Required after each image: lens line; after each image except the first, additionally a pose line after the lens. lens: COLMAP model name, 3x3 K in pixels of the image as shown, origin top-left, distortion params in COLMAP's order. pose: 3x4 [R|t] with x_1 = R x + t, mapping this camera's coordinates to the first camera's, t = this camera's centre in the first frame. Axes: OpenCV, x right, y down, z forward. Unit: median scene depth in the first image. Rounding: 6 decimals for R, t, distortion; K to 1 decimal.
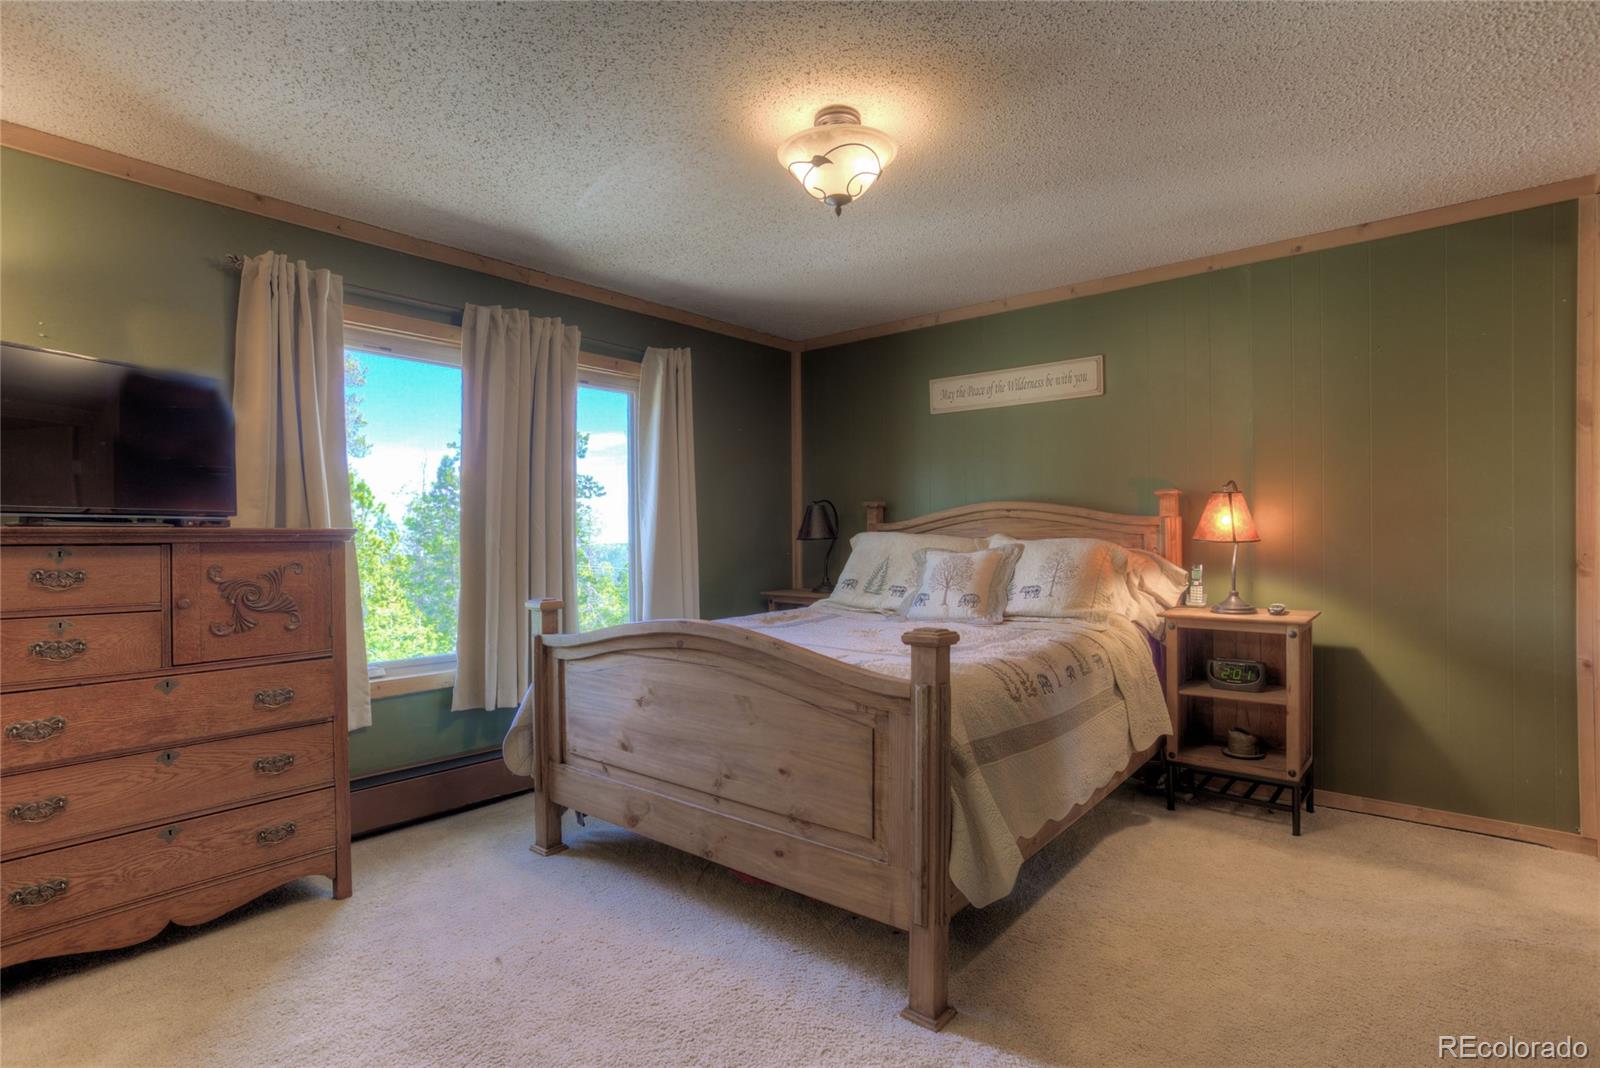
lens RADIAL K [[779.8, 0, 797.1], [0, 779.8, 533.9], [0, 0, 1]] dist [-0.040741, 0.024310]
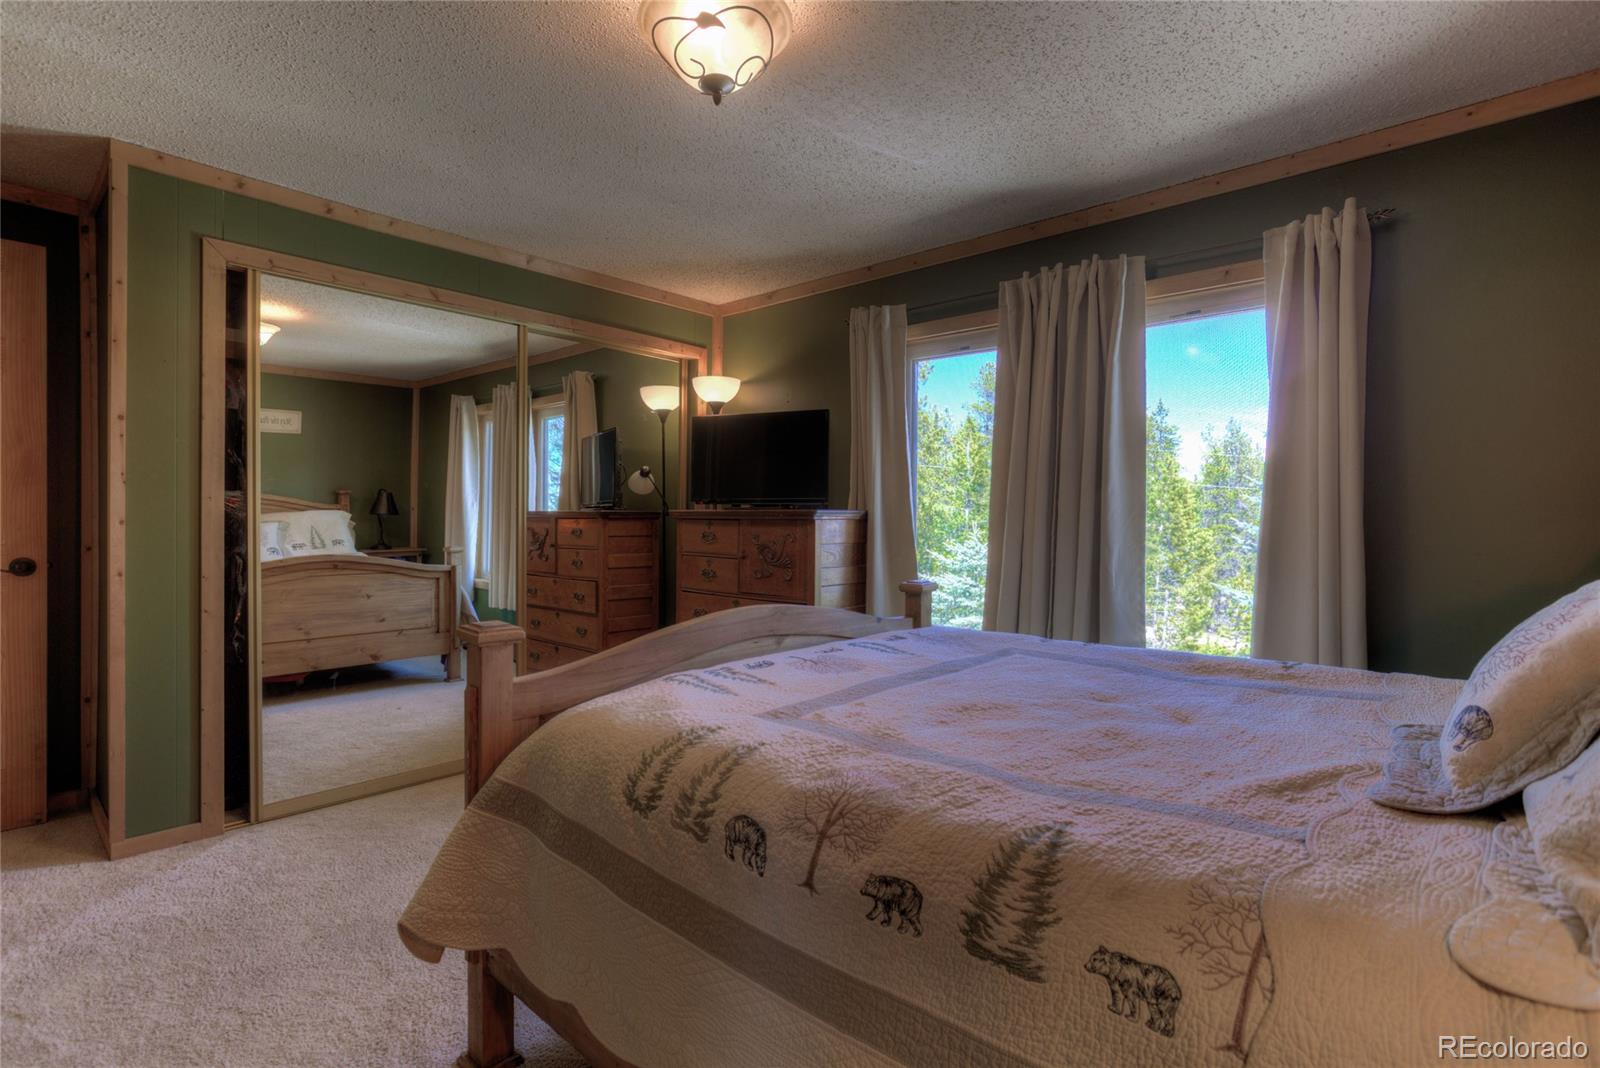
lens RADIAL K [[779.8, 0, 796.1], [0, 779.8, 522.6], [0, 0, 1]] dist [-0.040741, 0.024310]
pose [[-0.043786, 0.013561, -0.998949, 0.645327], [-0.006074, 0.999886, 0.013840, -0.003666], [0.999022, 0.006674, -0.043698, 0.868918]]
